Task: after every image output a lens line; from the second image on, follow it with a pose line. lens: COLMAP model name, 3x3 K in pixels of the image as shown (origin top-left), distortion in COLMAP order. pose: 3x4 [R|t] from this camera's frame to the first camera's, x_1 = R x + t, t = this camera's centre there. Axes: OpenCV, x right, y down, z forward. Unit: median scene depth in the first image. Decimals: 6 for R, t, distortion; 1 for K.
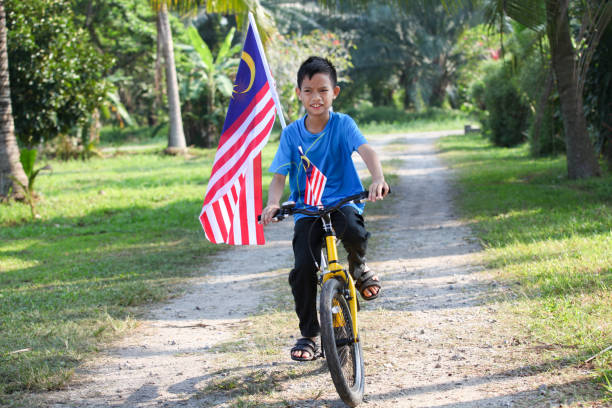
lens RADIAL K [[1393.1, 0, 306.0], [0, 1393.1, 204.0], [0, 0, 1]] dist [-0.354702, 0.209416]
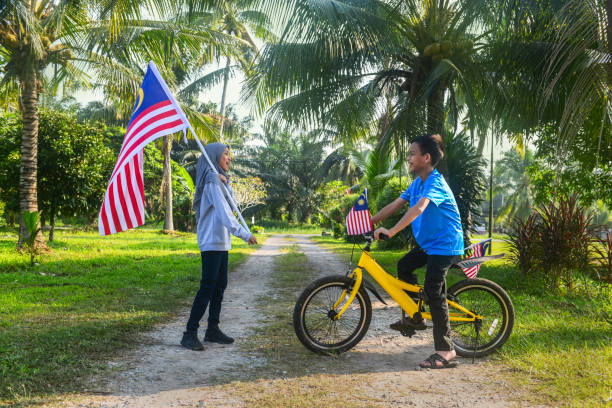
lens RADIAL K [[631.1, 0, 306.0], [0, 631.1, 204.0], [0, 0, 1]] dist [0.051905, -0.002232]
pose [[0.990663, 0.086777, 0.105155, -0.005526], [-0.075810, 0.991668, -0.104150, -0.002210], [-0.113316, 0.095206, 0.988987, 0.187034]]
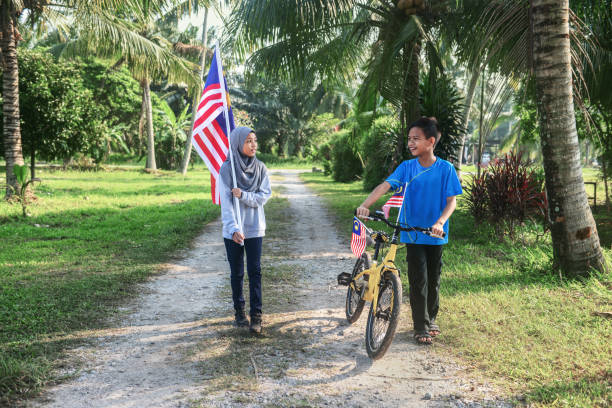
lens RADIAL K [[684.1, 0, 306.0], [0, 684.1, 204.0], [0, 0, 1]] dist [0.079270, 0.000782]
pose [[0.990400, 0.064458, 0.122286, -0.003567], [-0.064807, 0.997897, -0.001121, -0.009519], [-0.122101, -0.006815, 0.992494, 0.144427]]
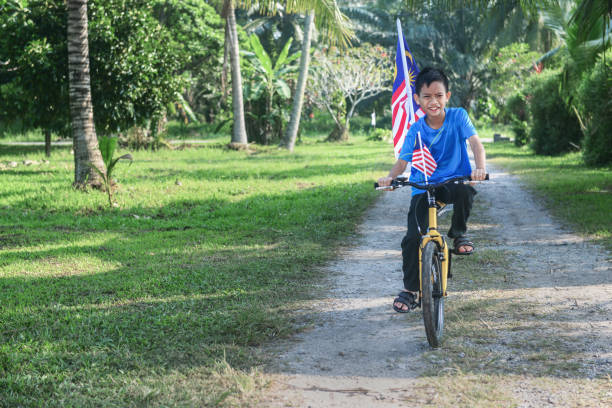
lens RADIAL K [[1165.2, 0, 306.0], [0, 1165.2, 204.0], [0, 0, 1]] dist [0.141328, -0.127632]
pose [[0.998726, 0.045214, -0.022425, -0.019409], [-0.045030, 0.998948, 0.008652, -0.002719], [0.022792, -0.007631, 0.999711, 0.079837]]
